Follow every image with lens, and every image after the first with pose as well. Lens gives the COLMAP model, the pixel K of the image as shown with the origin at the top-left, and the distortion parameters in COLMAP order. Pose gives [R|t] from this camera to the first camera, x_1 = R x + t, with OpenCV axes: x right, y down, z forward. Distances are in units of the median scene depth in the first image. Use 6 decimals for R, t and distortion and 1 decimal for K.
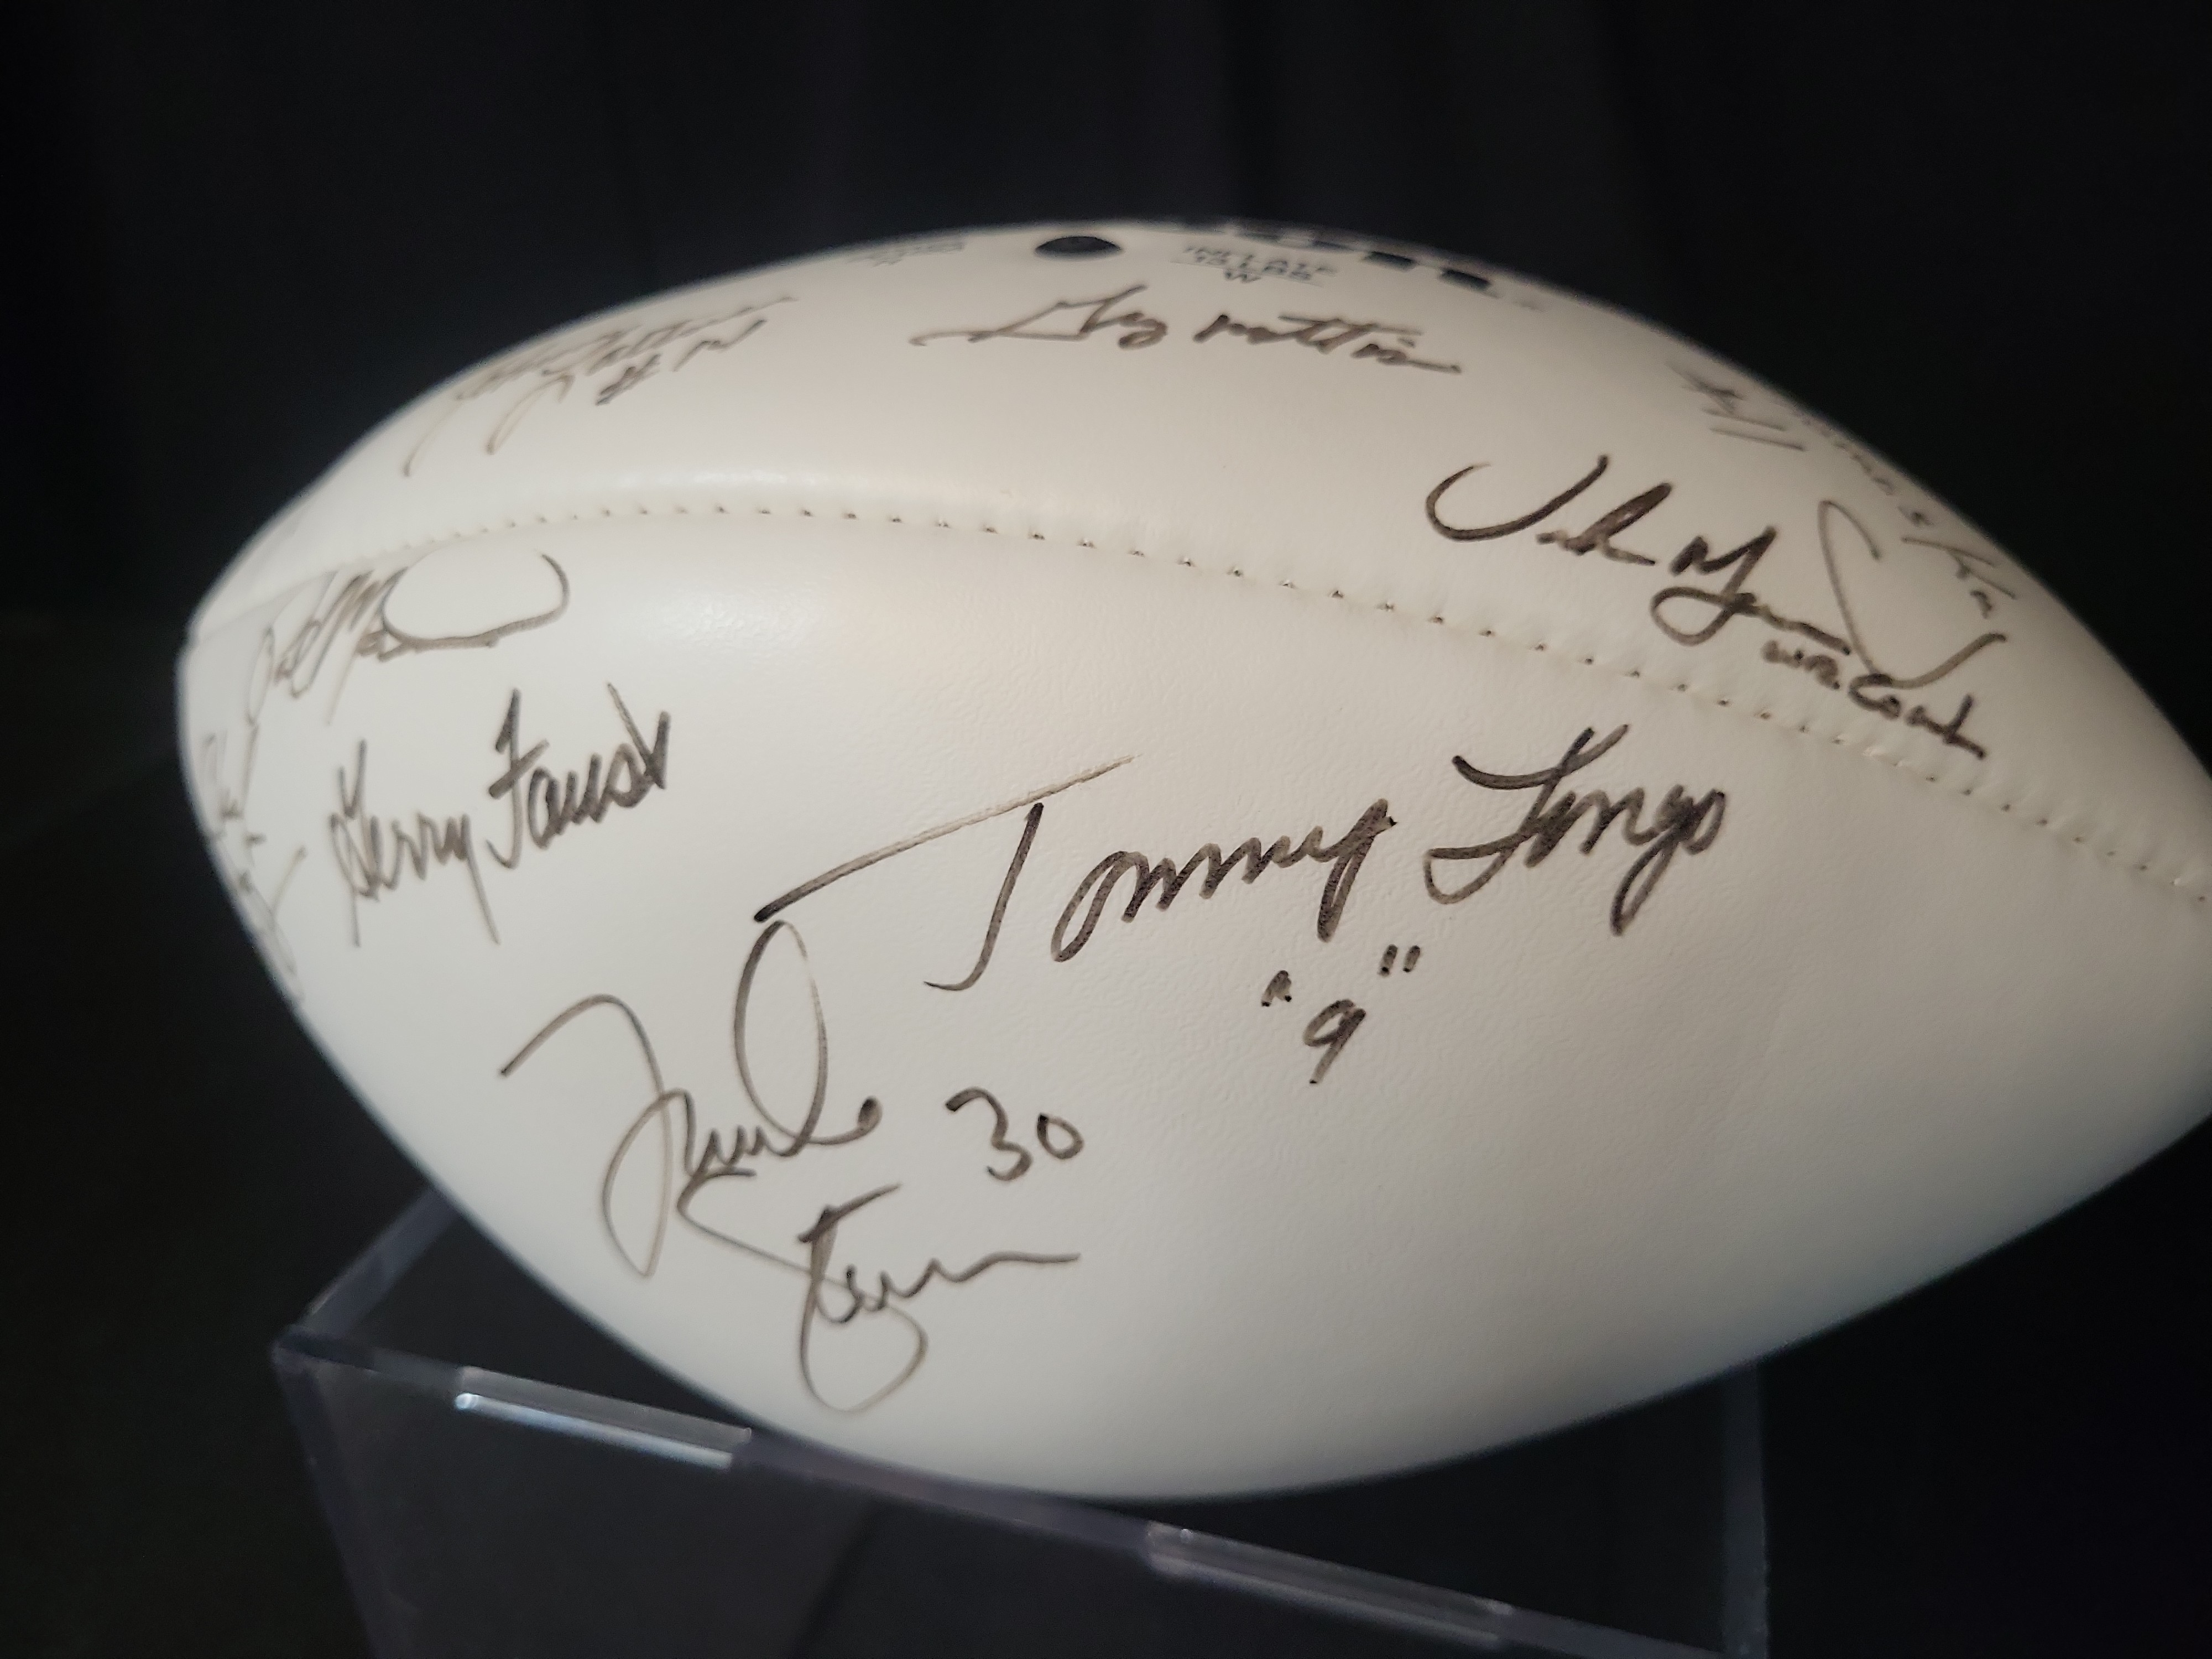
lens RADIAL K [[1735.0, 0, 1106.0], [0, 1735.0, 829.5], [0, 0, 1]] dist [-0.013862, 0.012583]
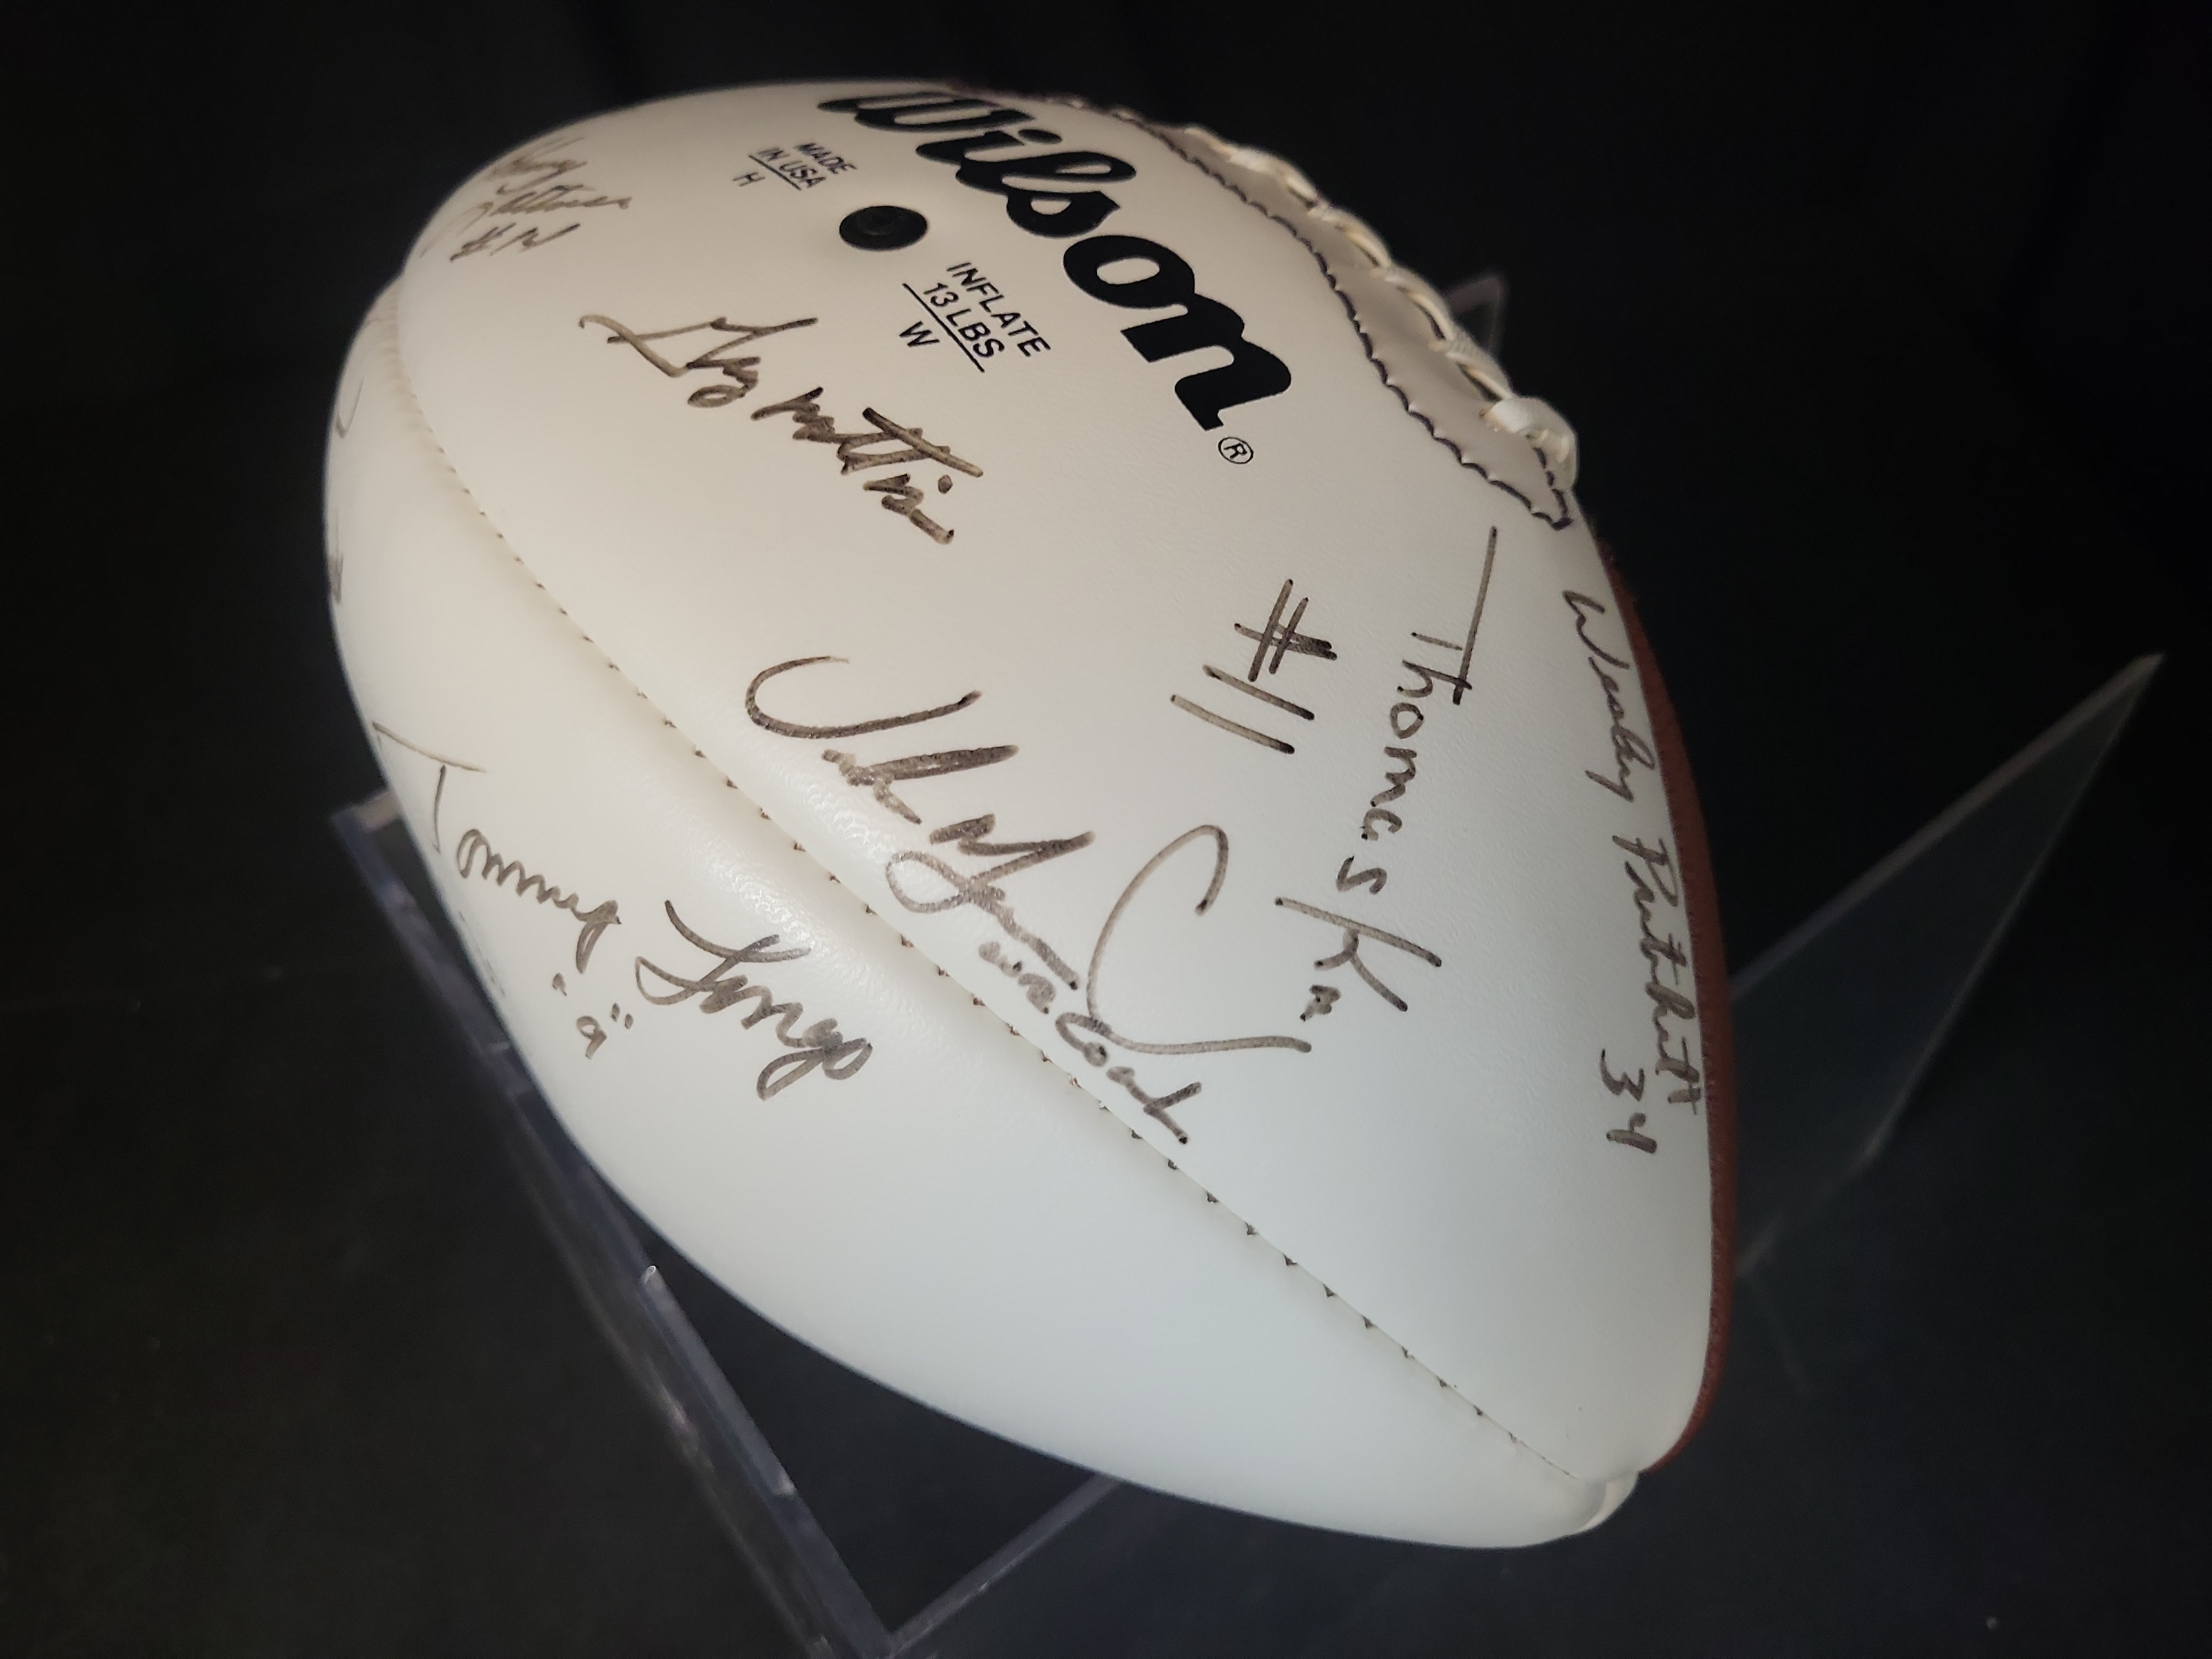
lens RADIAL K [[1724.7, 0, 1074.9], [0, 1724.7, 837.3], [0, 0, 1]] dist [-0.010761, 0.001810]
pose [[0.777347, 0.475996, -0.411290, 0.792319], [-0.309724, 0.858665, 0.408370, -0.576790], [0.547543, -0.190059, 0.814908, 0.215226]]
